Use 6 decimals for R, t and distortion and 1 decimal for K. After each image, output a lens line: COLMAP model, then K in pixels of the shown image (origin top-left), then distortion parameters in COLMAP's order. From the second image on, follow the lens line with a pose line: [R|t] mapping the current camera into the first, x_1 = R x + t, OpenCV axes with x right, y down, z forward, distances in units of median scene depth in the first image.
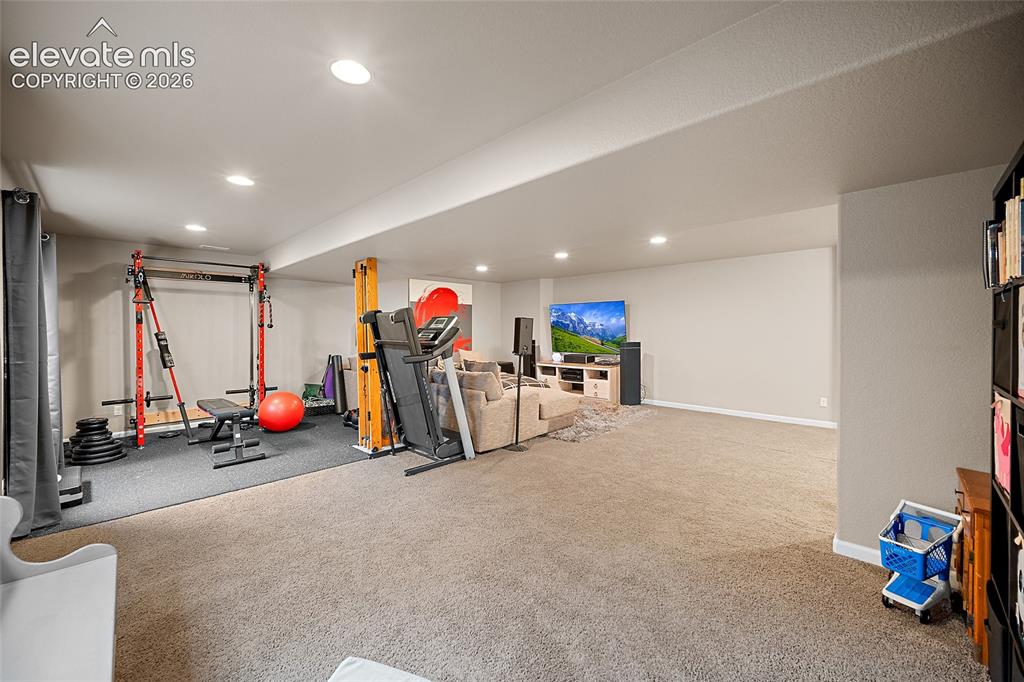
lens RADIAL K [[400.8, 0, 512.6], [0, 400.8, 333.0], [0, 0, 1]] dist [-0.002853, 0.000463]
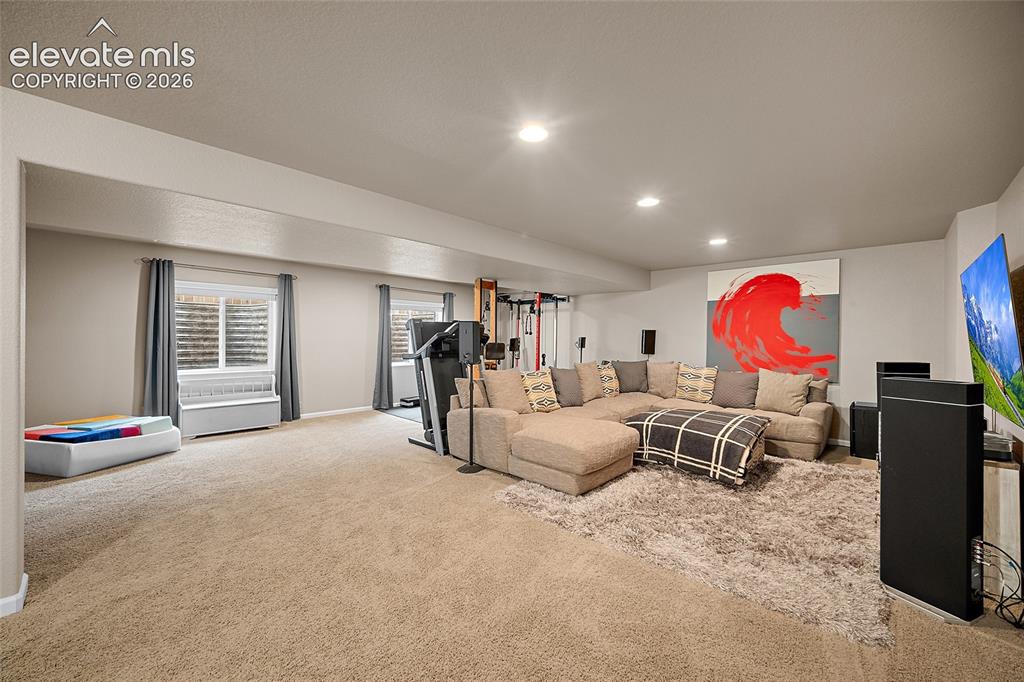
lens RADIAL K [[400.8, 0, 512.6], [0, 400.8, 337.2], [0, 0, 1]] dist [-0.002853, 0.000463]
pose [[0.022248, 0.002809, -0.999749, 0.490564], [-0.016147, 0.999867, 0.002450, -0.004271], [0.999622, 0.016089, 0.022291, 0.576525]]
